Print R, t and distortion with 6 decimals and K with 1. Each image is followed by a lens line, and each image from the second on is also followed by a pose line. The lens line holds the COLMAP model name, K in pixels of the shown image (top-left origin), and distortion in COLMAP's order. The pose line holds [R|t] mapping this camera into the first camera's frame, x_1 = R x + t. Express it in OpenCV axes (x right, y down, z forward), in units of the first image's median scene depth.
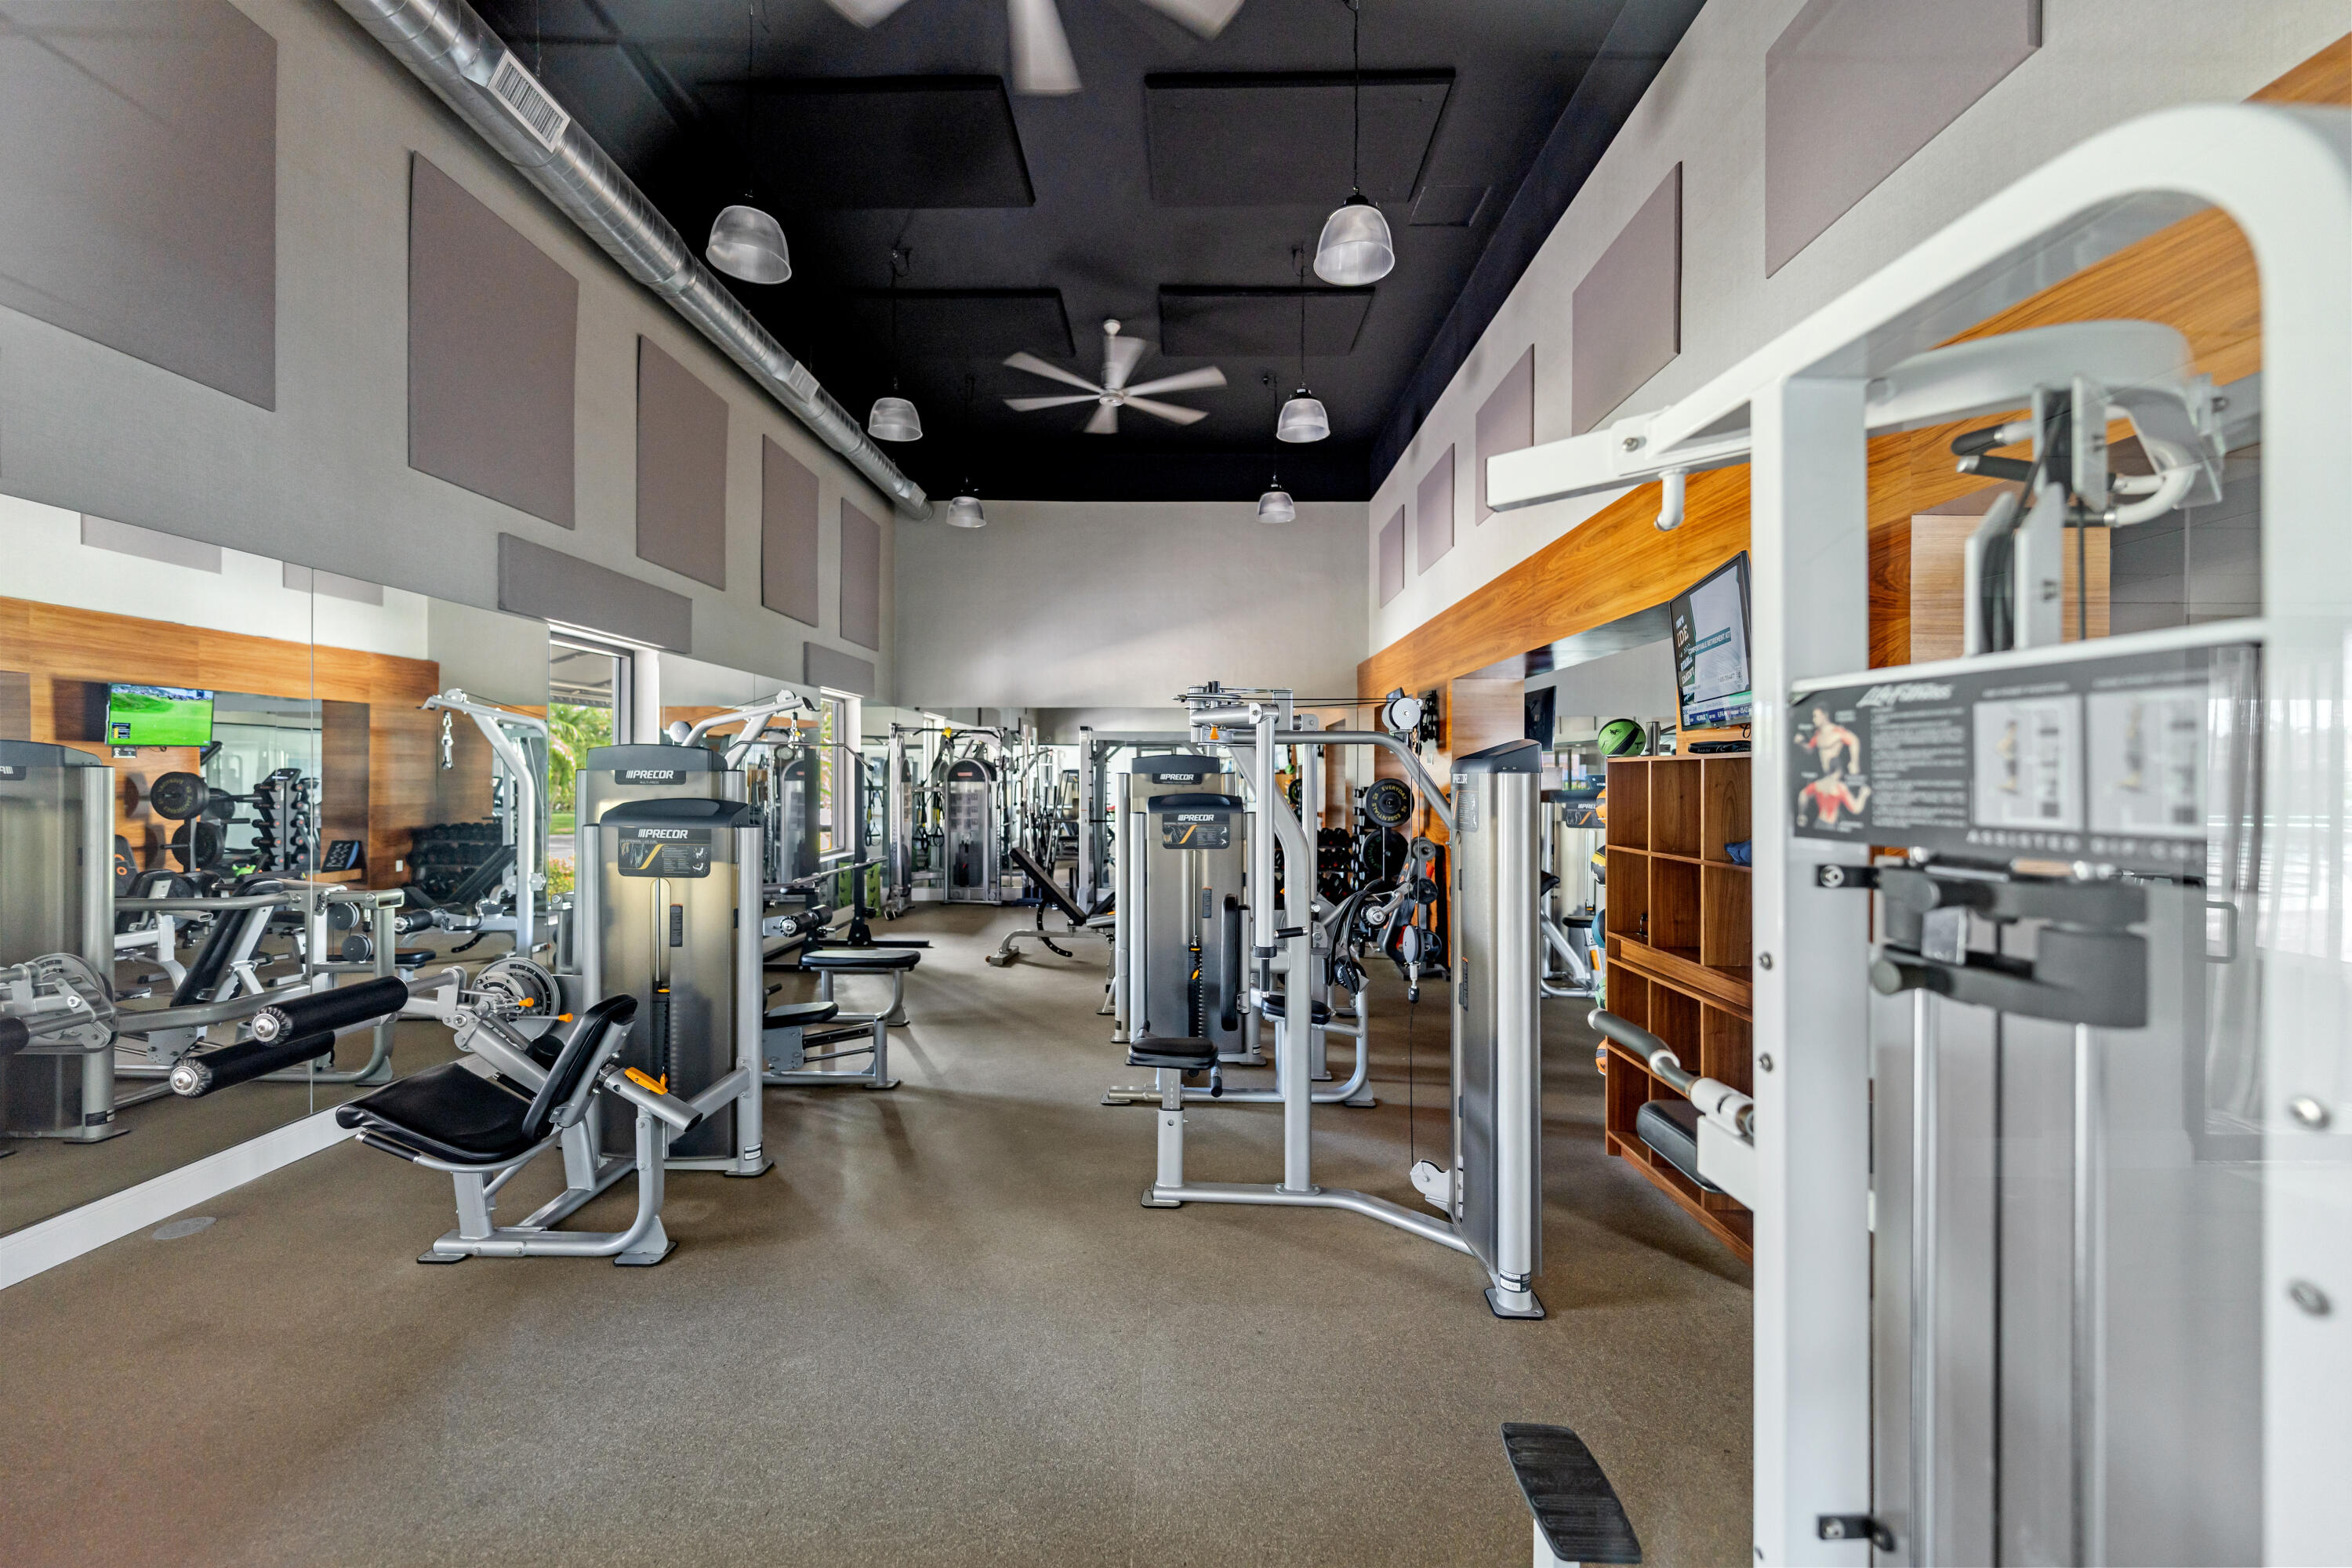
lens RADIAL K [[959.5, 0, 1237.0], [0, 959.5, 776.4], [0, 0, 1]] dist [0.002994, -0.001876]
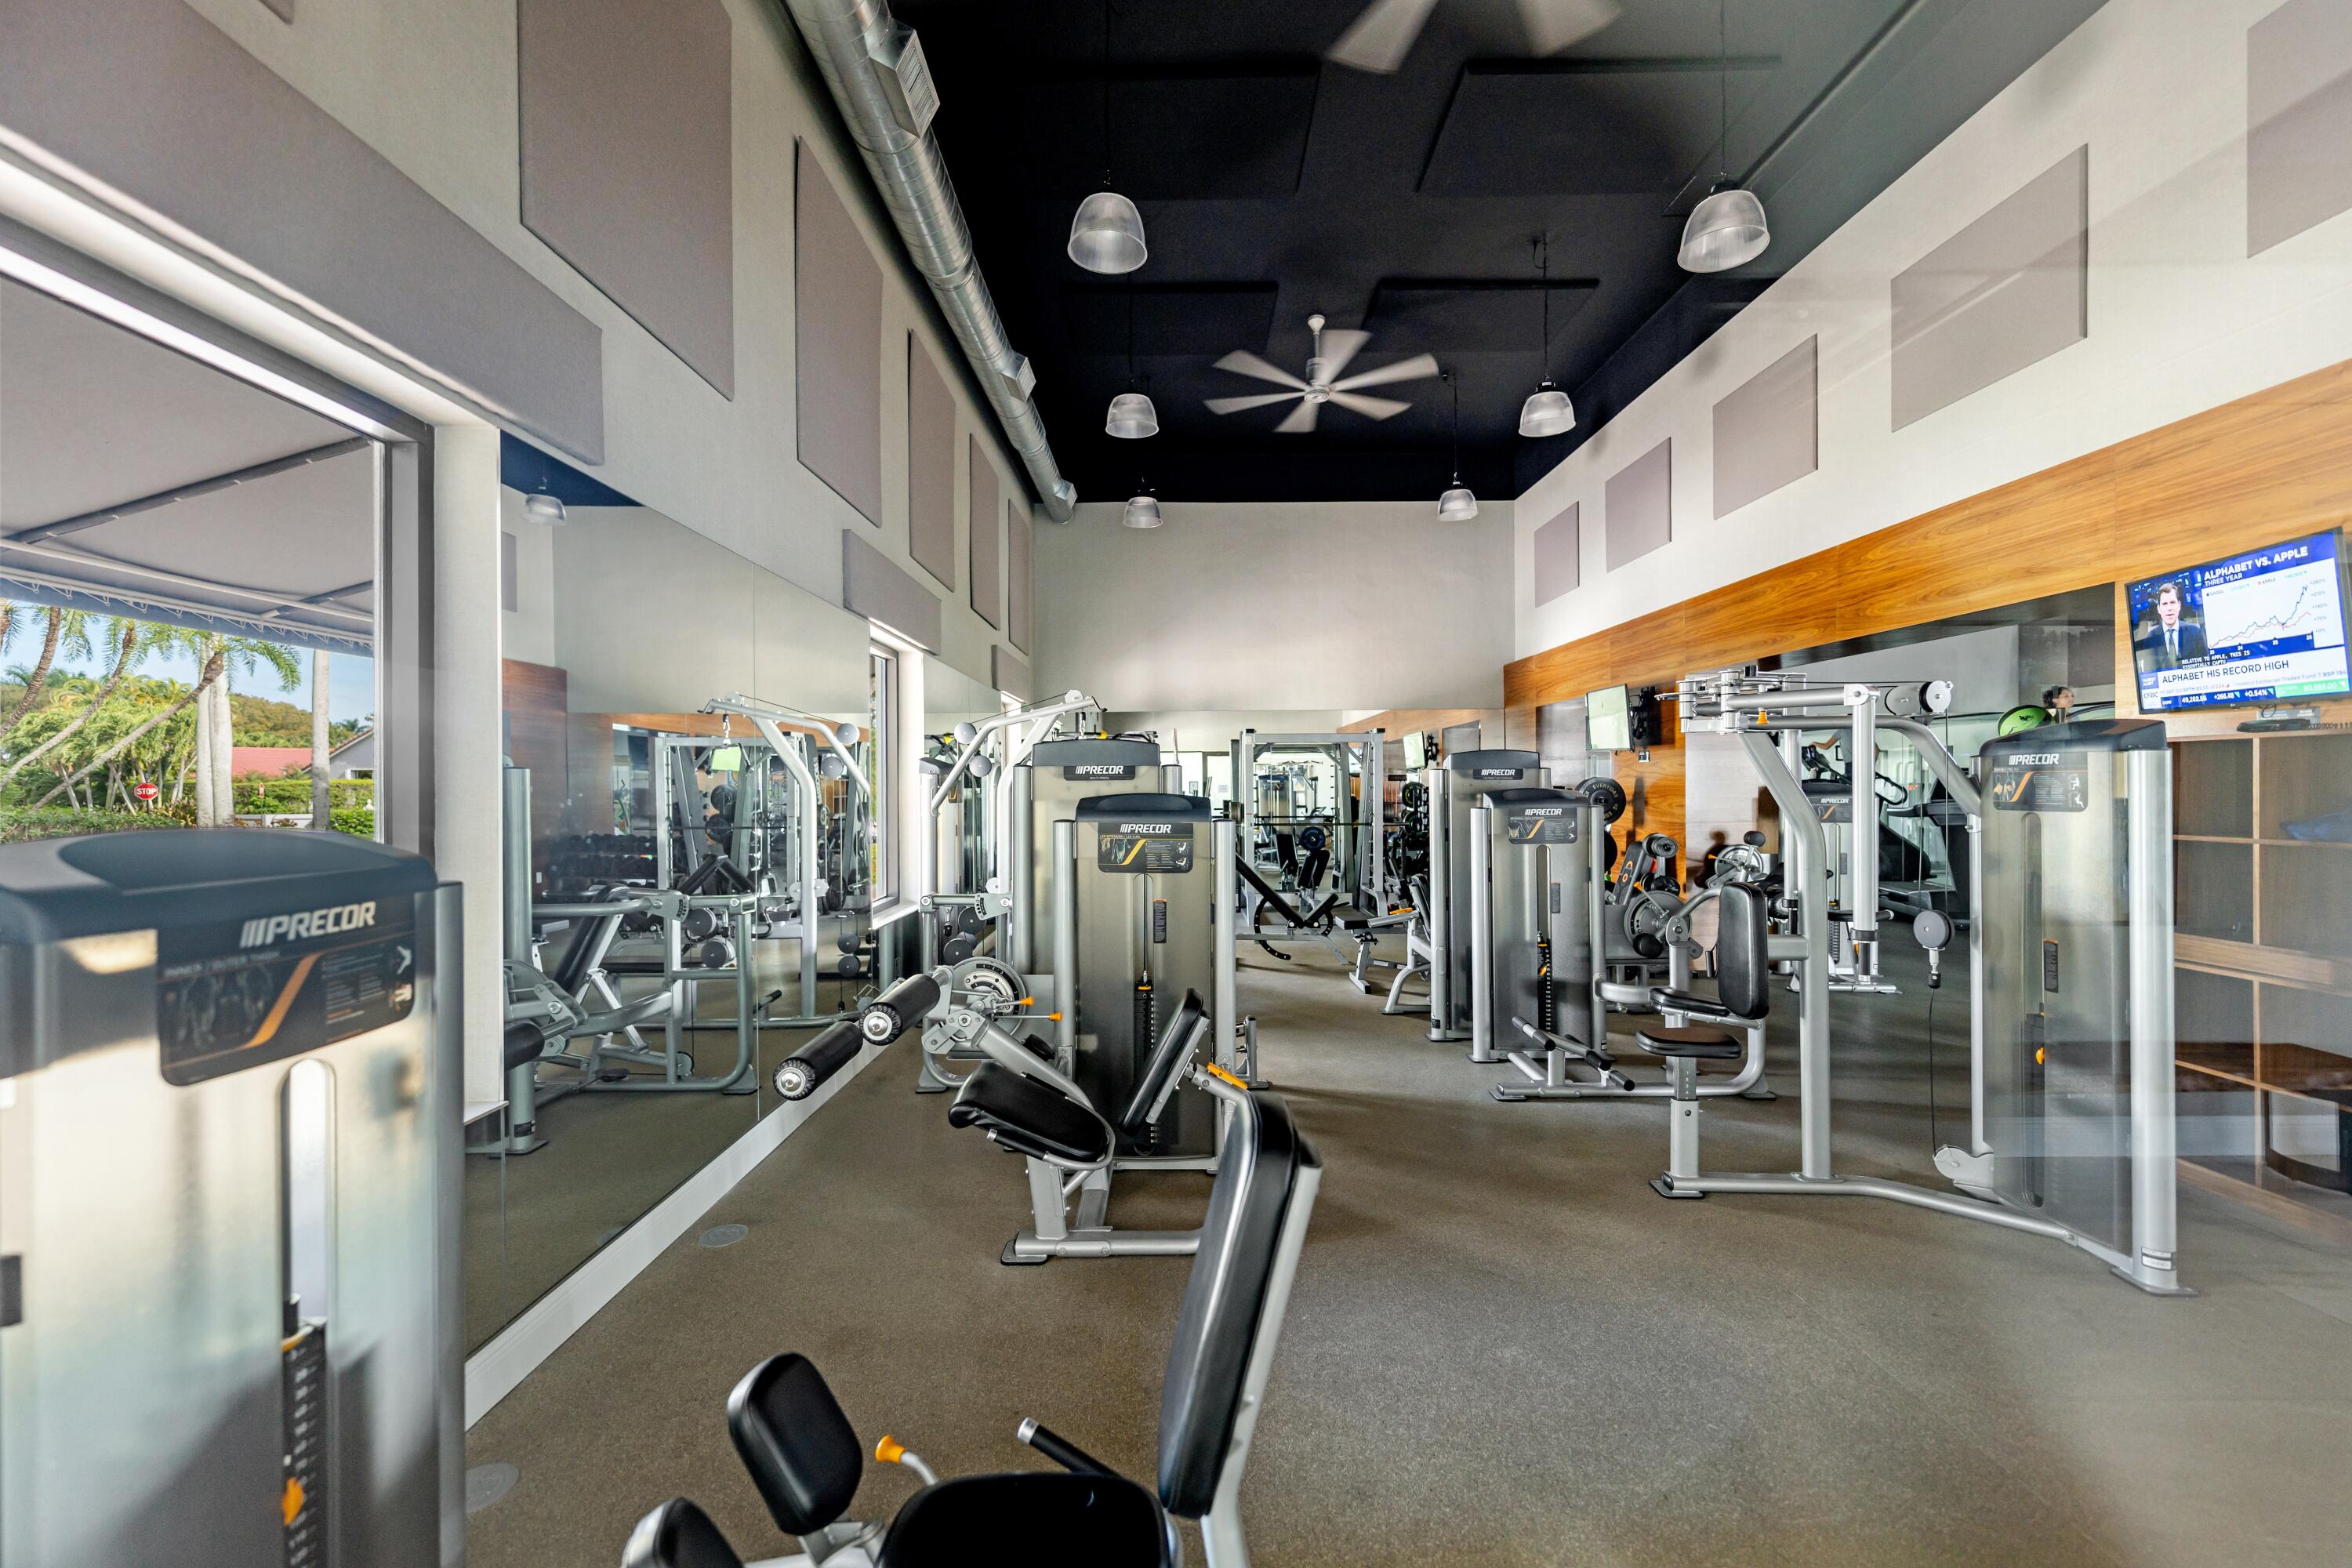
lens RADIAL K [[959.5, 0, 1163.9], [0, 959.5, 795.5], [0, 0, 1]] dist [0.002994, -0.001876]
pose [[0.999811, -0.011264, 0.015851, -0.461573], [0.011139, 0.999906, 0.007984, 0.014188], [-0.015939, -0.007806, 0.999842, 0.014438]]
